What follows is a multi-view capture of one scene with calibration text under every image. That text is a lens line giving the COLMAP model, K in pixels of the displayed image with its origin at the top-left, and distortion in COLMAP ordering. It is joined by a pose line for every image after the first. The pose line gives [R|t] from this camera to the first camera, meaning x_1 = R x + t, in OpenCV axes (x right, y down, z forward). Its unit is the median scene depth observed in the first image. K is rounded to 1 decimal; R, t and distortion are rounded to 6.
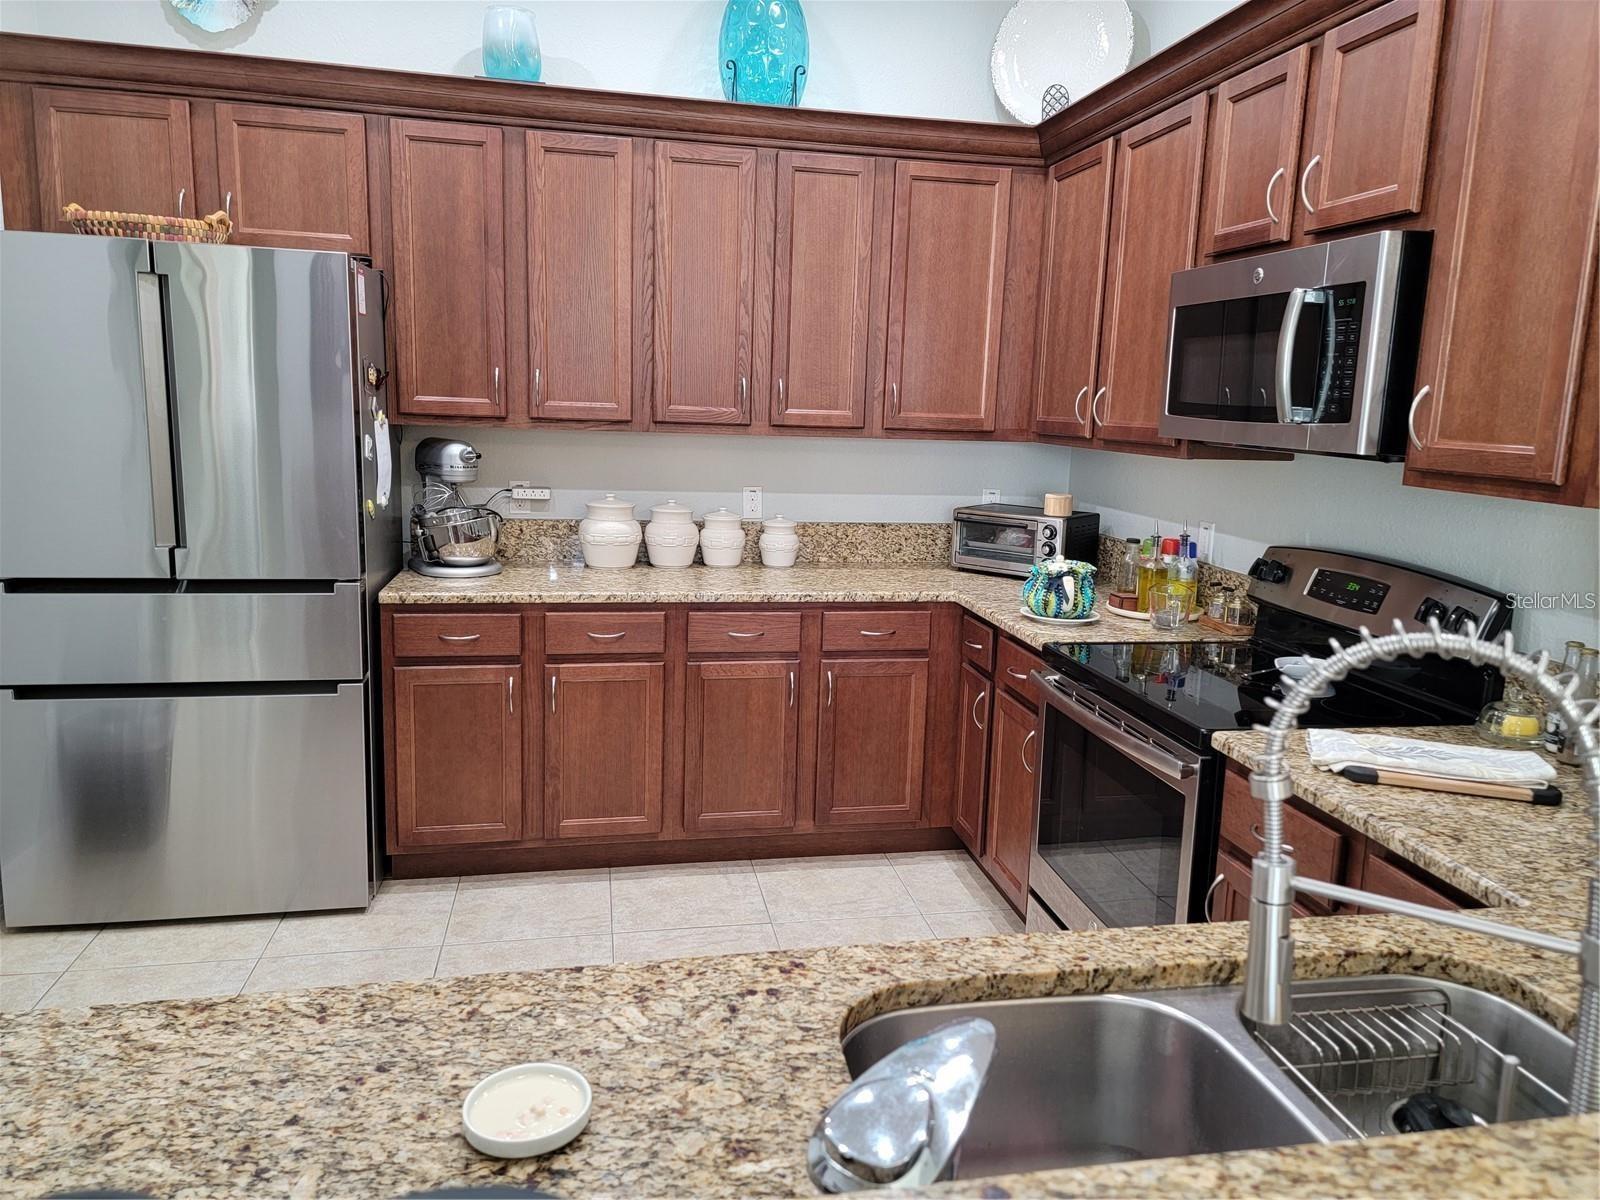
lens RADIAL K [[1118.2, 0, 802.3], [0, 1118.2, 585.1], [0, 0, 1]] dist [0.056140, -0.024597]
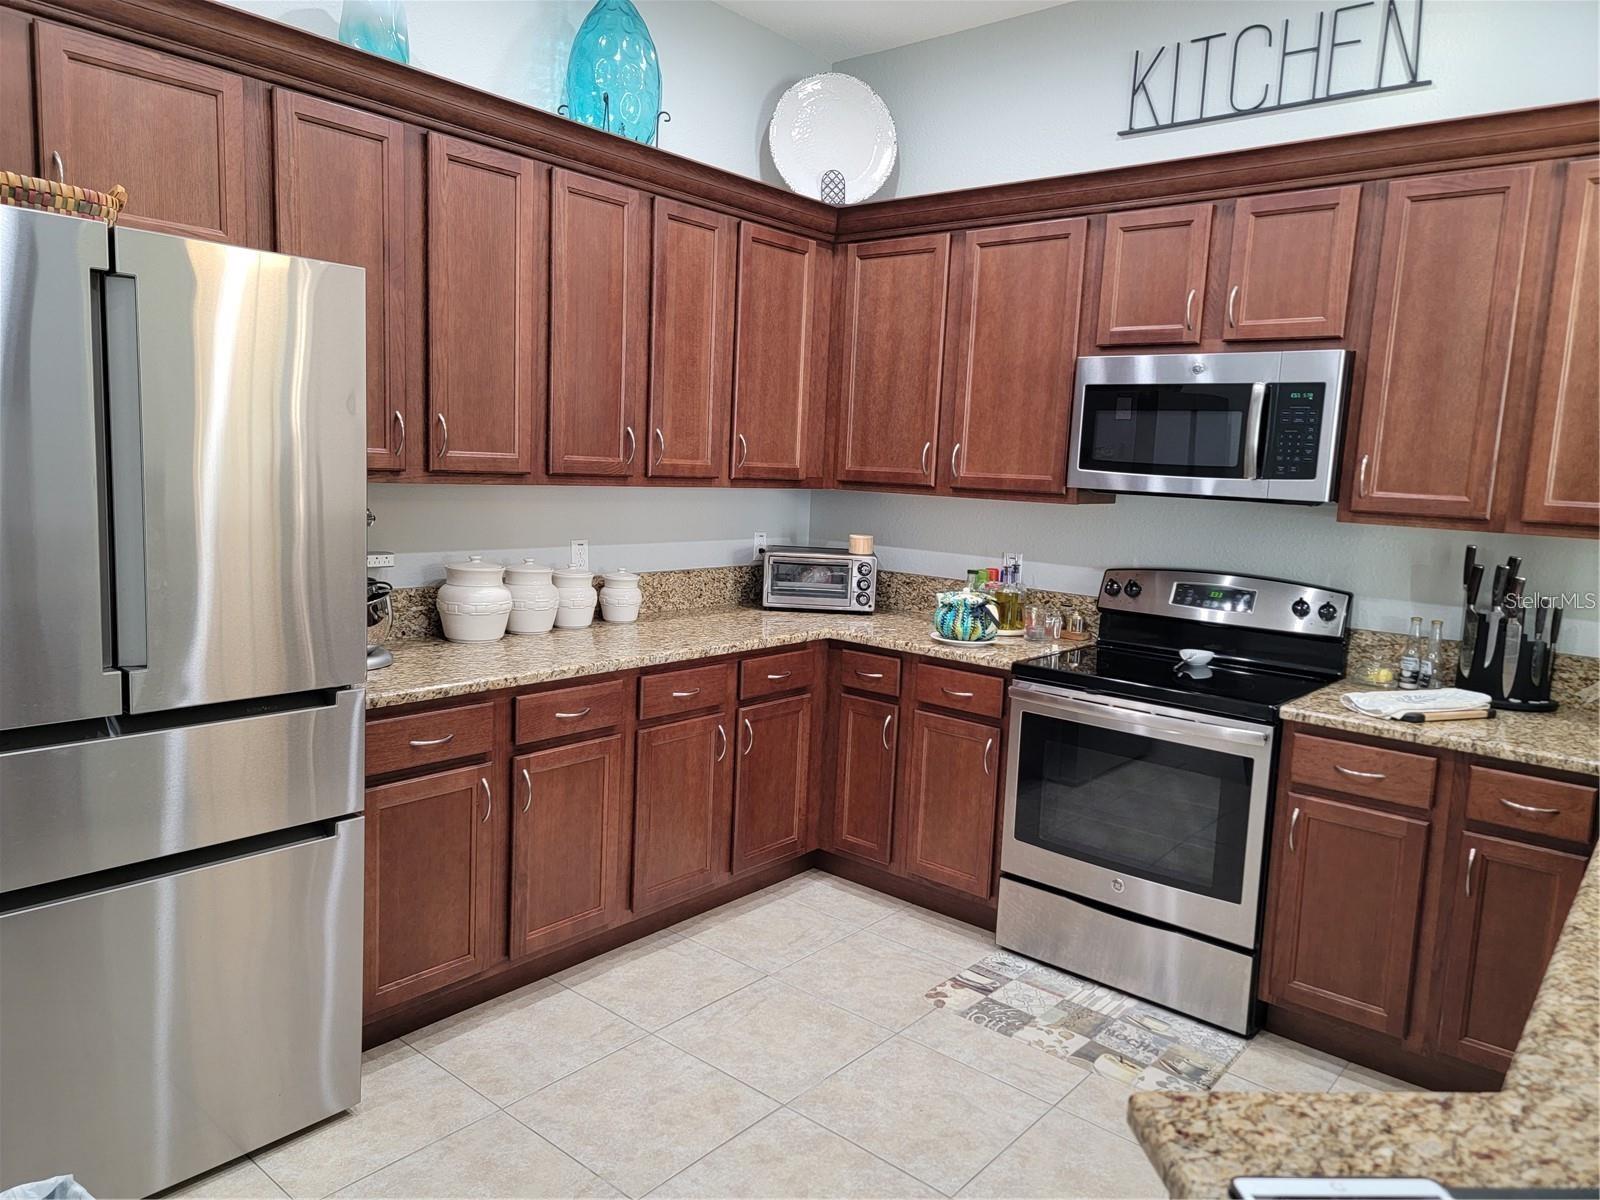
lens RADIAL K [[1118.2, 0, 803.1], [0, 1118.2, 604.5], [0, 0, 1]] dist [0.056140, -0.024597]
pose [[0.780443, -0.080958, 0.619963, -0.574441], [0.086227, 0.996043, 0.021522, -0.045218], [-0.619253, 0.036661, 0.784336, 0.176465]]
